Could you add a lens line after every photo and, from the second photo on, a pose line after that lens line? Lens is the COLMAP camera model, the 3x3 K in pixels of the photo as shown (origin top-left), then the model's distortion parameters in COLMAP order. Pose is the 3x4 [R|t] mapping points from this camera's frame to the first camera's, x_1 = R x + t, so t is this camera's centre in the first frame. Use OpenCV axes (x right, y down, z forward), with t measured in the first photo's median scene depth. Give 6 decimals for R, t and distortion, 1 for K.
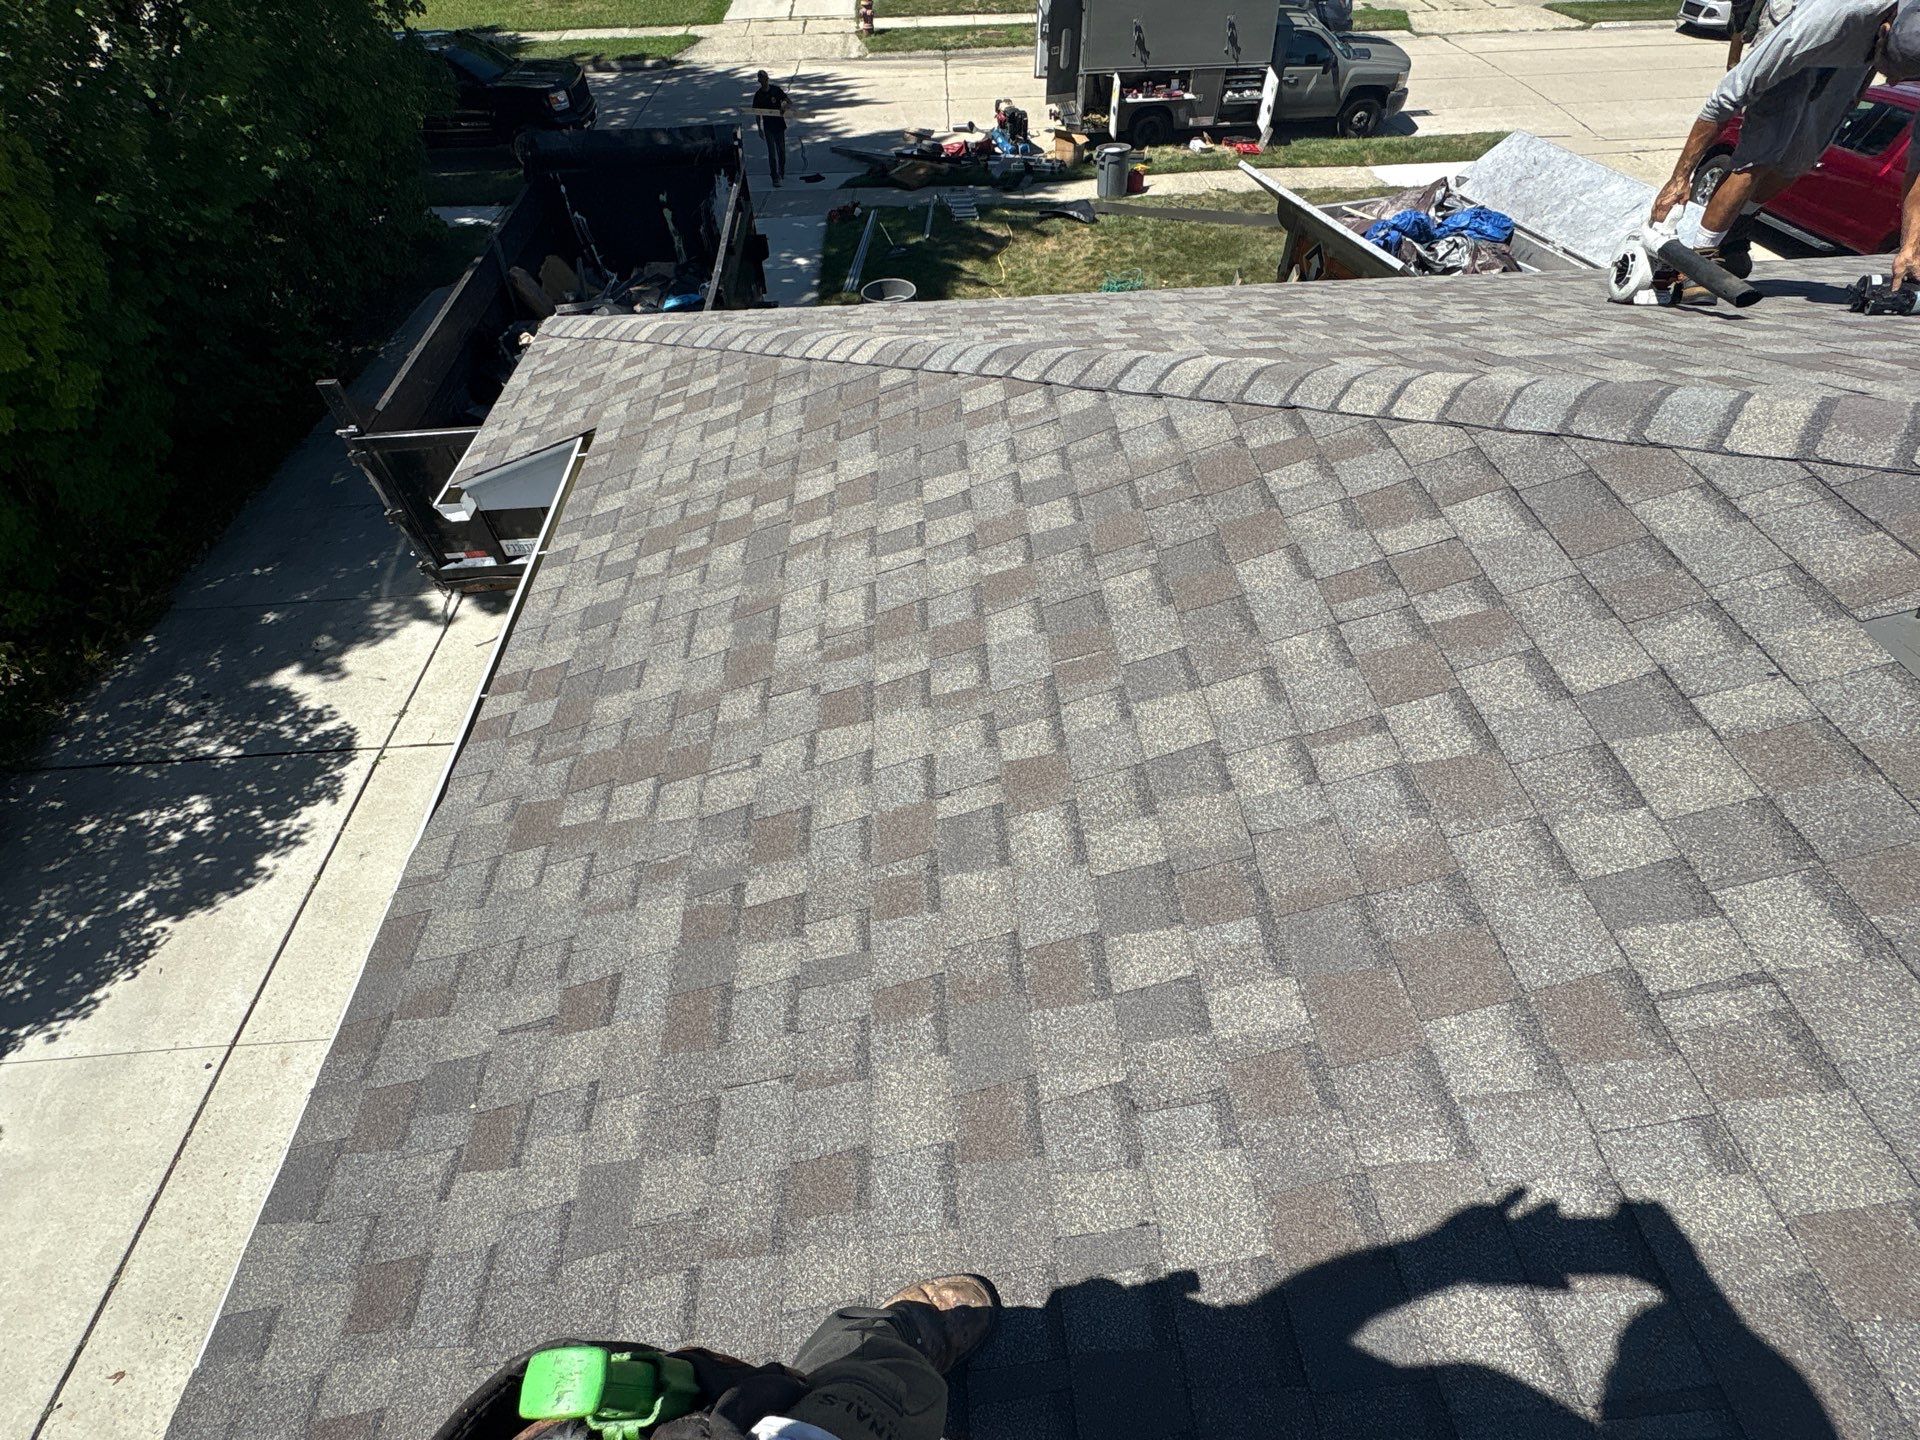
lens RADIAL K [[913.0, 0, 958.4], [0, 913.0, 716.6], [0, 0, 1]] dist [0.001433, -0.000372]
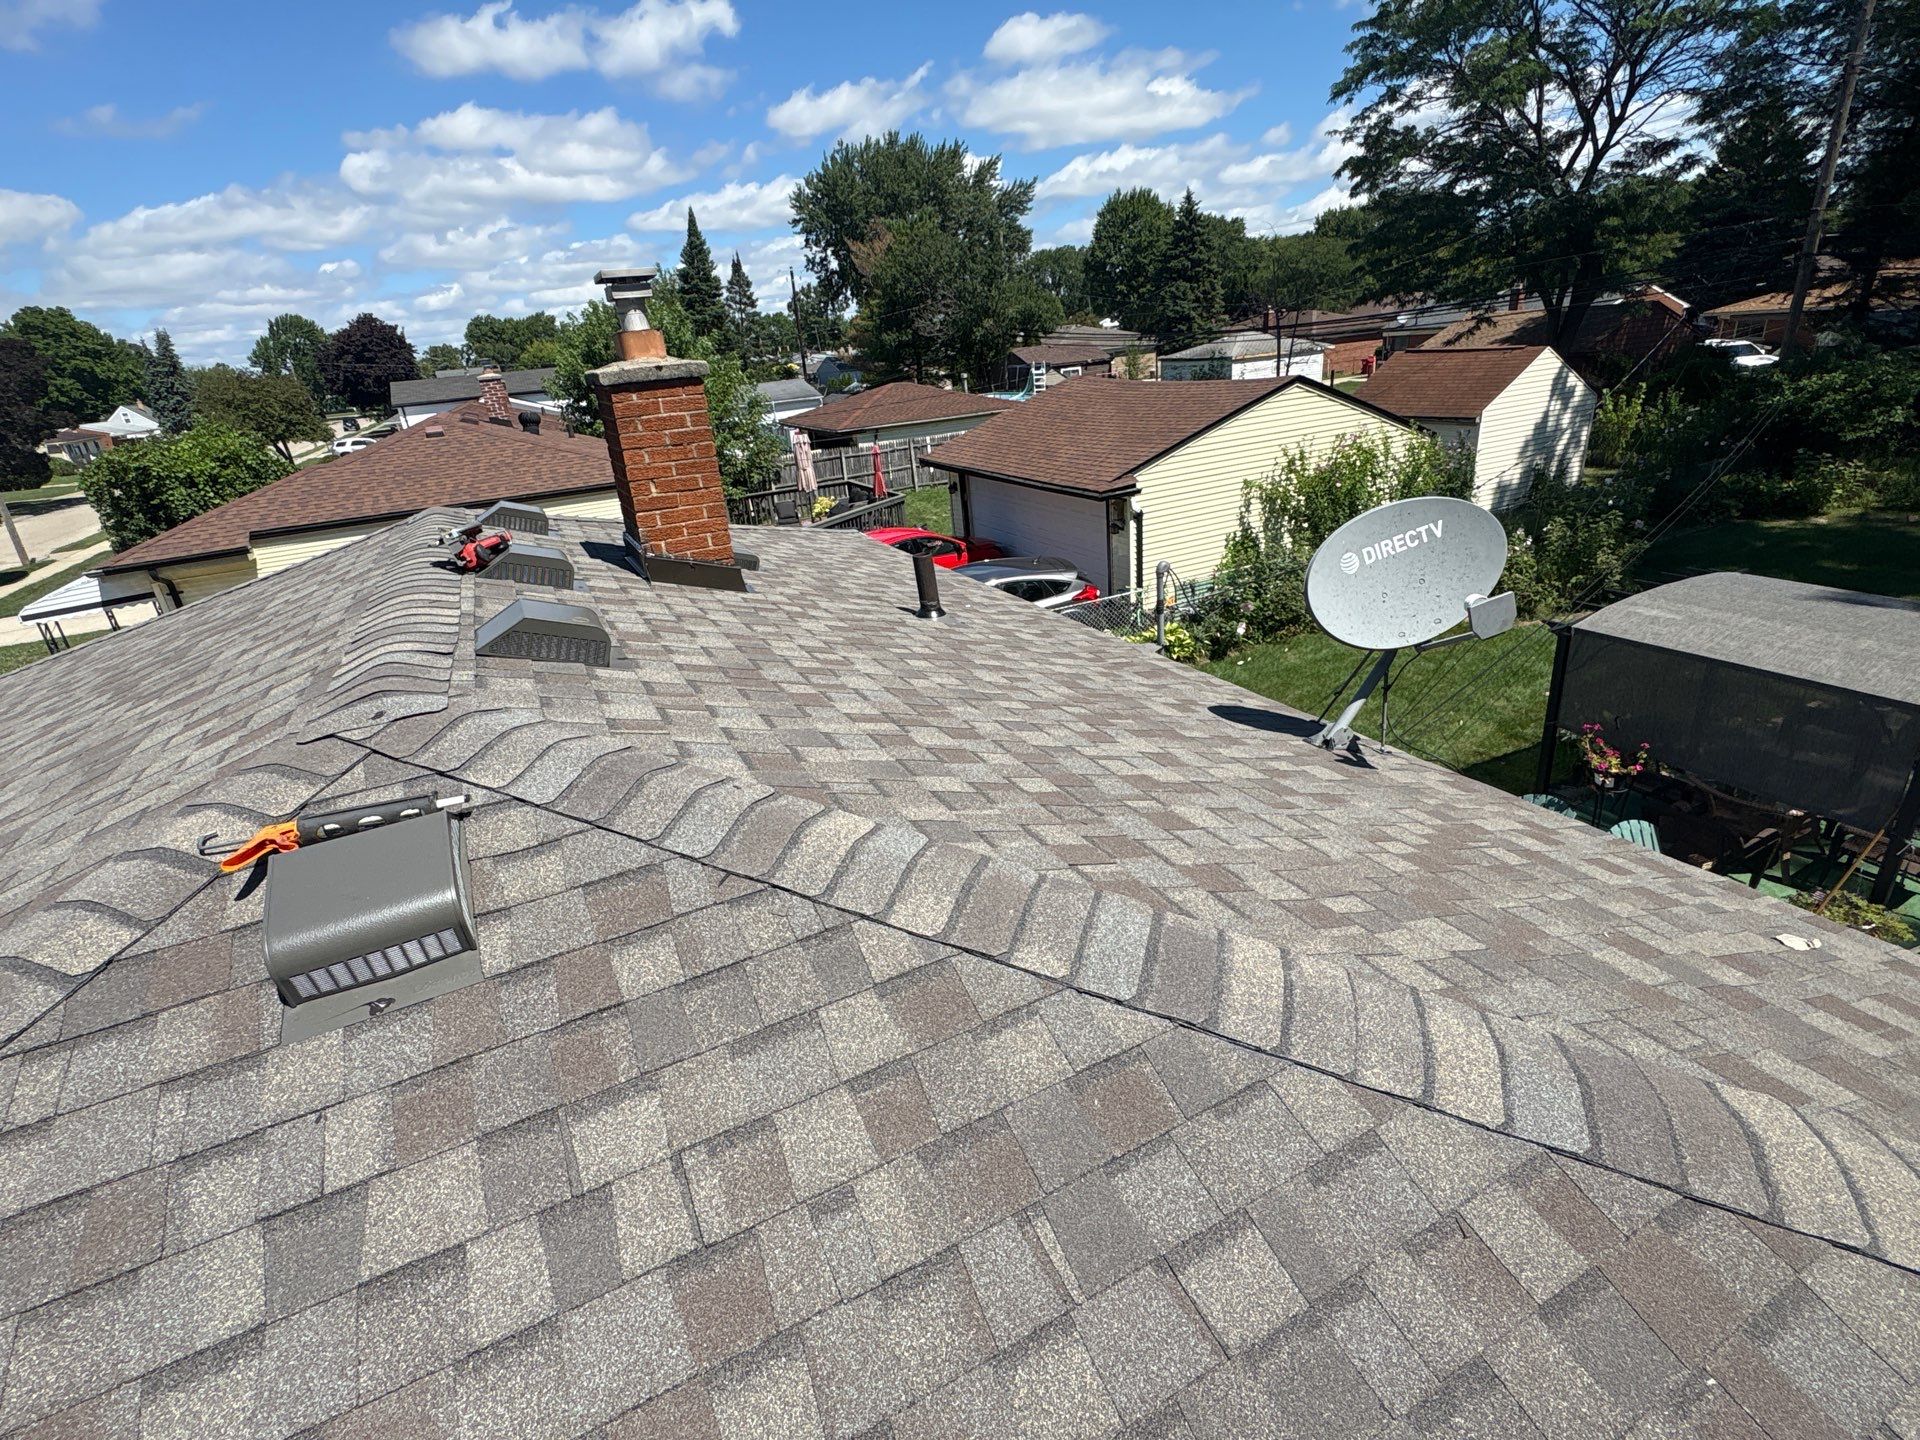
lens RADIAL K [[913.0, 0, 958.4], [0, 913.0, 716.6], [0, 0, 1]] dist [0.001433, -0.000372]
pose [[-0.390871, -0.301881, 0.869533, -0.033292], [0.735968, 0.464841, 0.492213, -0.145511], [-0.552784, 0.832341, 0.040482, 0.176768]]
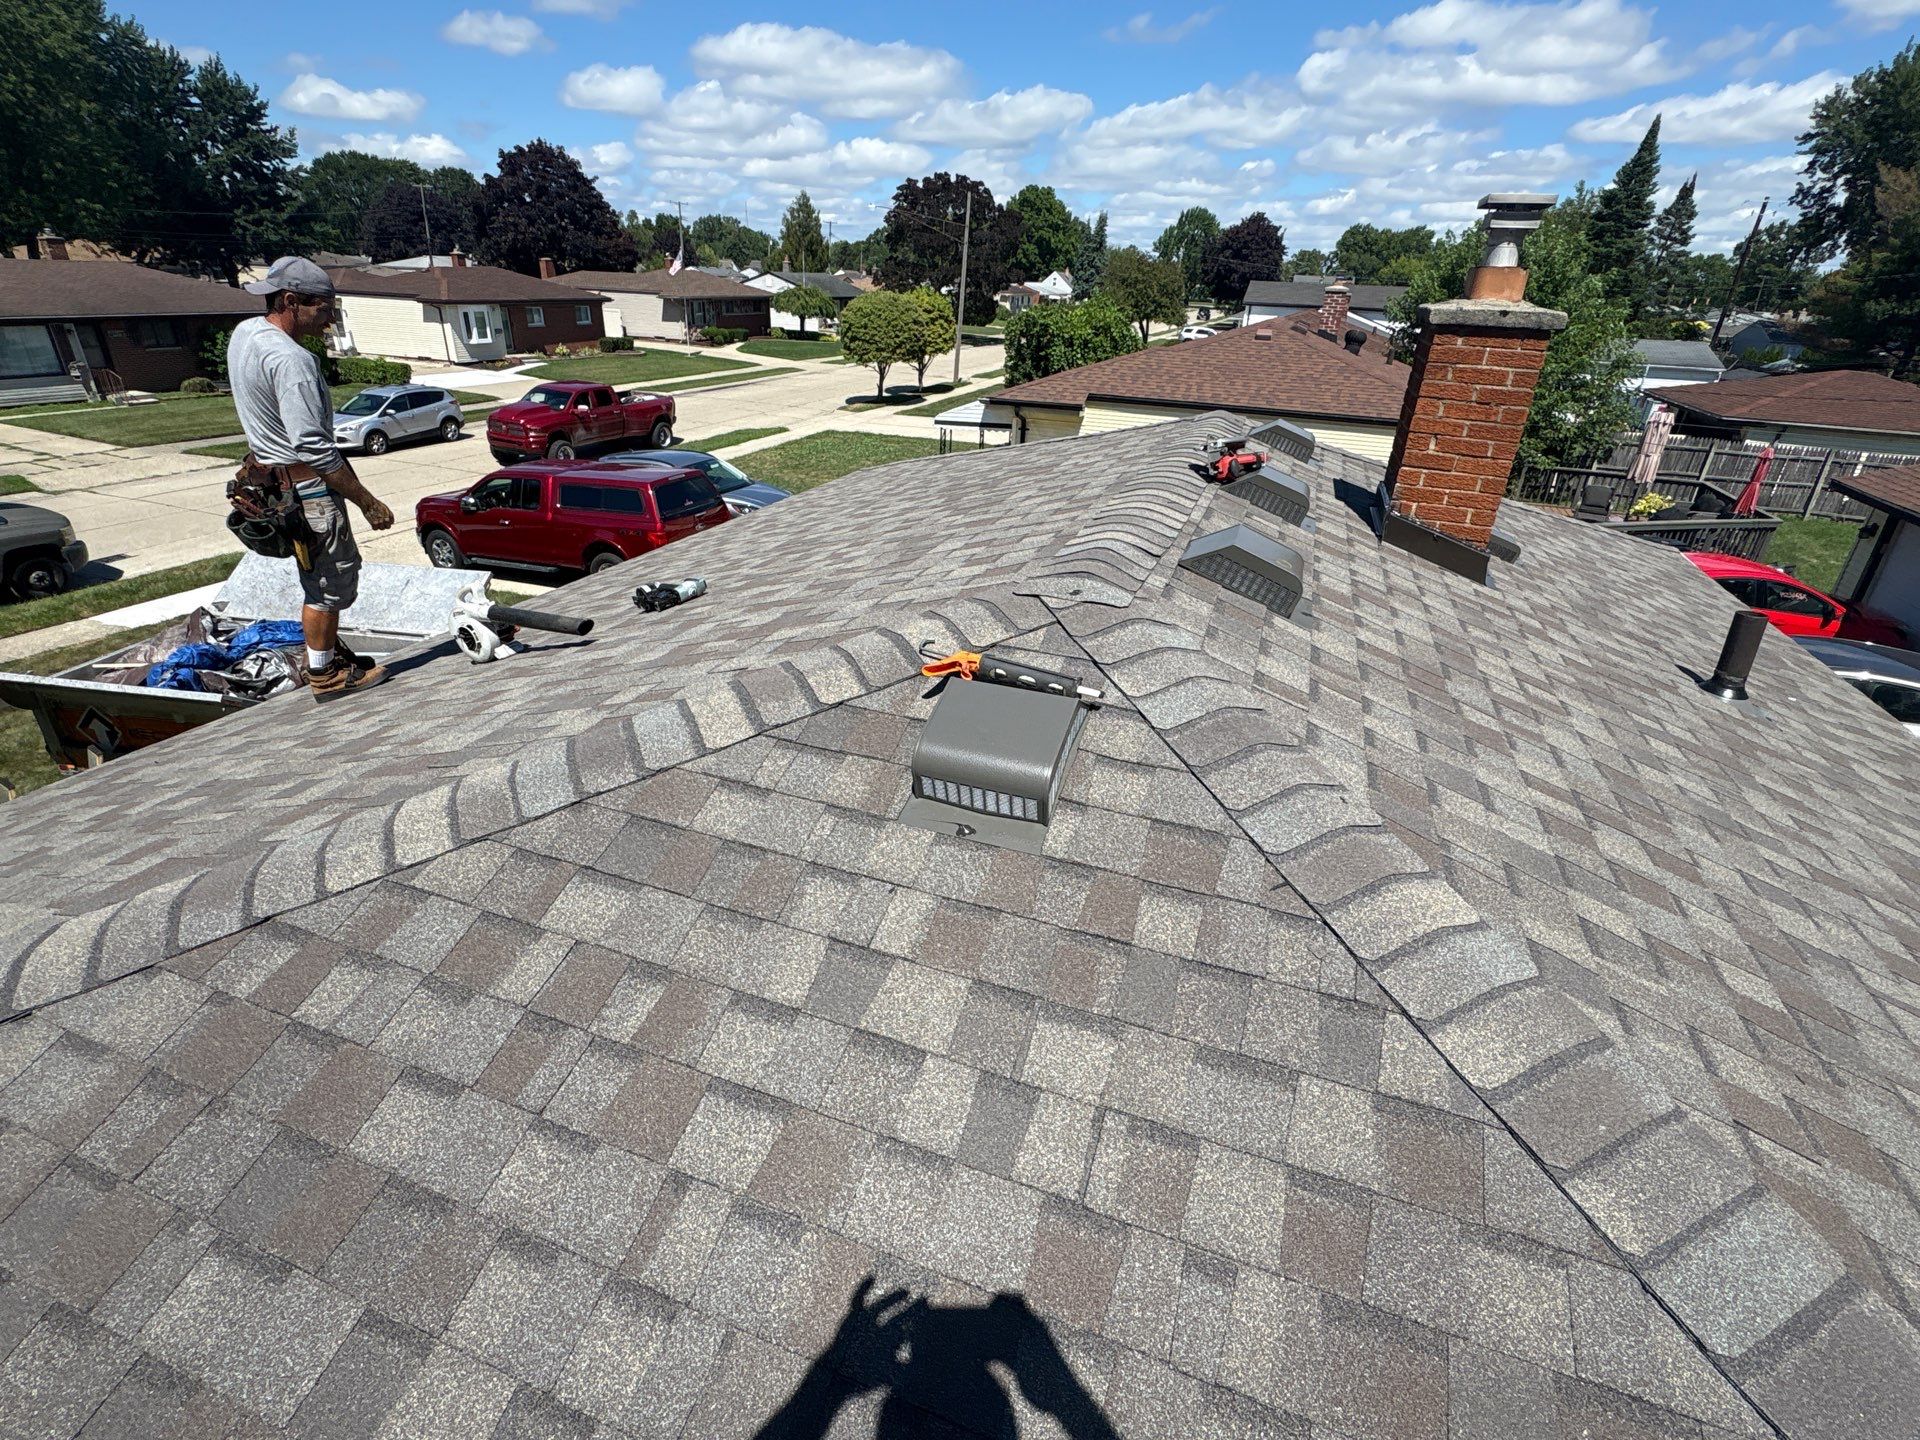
lens RADIAL K [[913.0, 0, 958.4], [0, 913.0, 716.6], [0, 0, 1]] dist [0.001433, -0.000372]
pose [[0.395977, -0.367212, 0.841640, 0.021061], [0.640670, 0.767096, 0.033265, -0.134897], [-0.657833, 0.526041, 0.539014, 0.138586]]
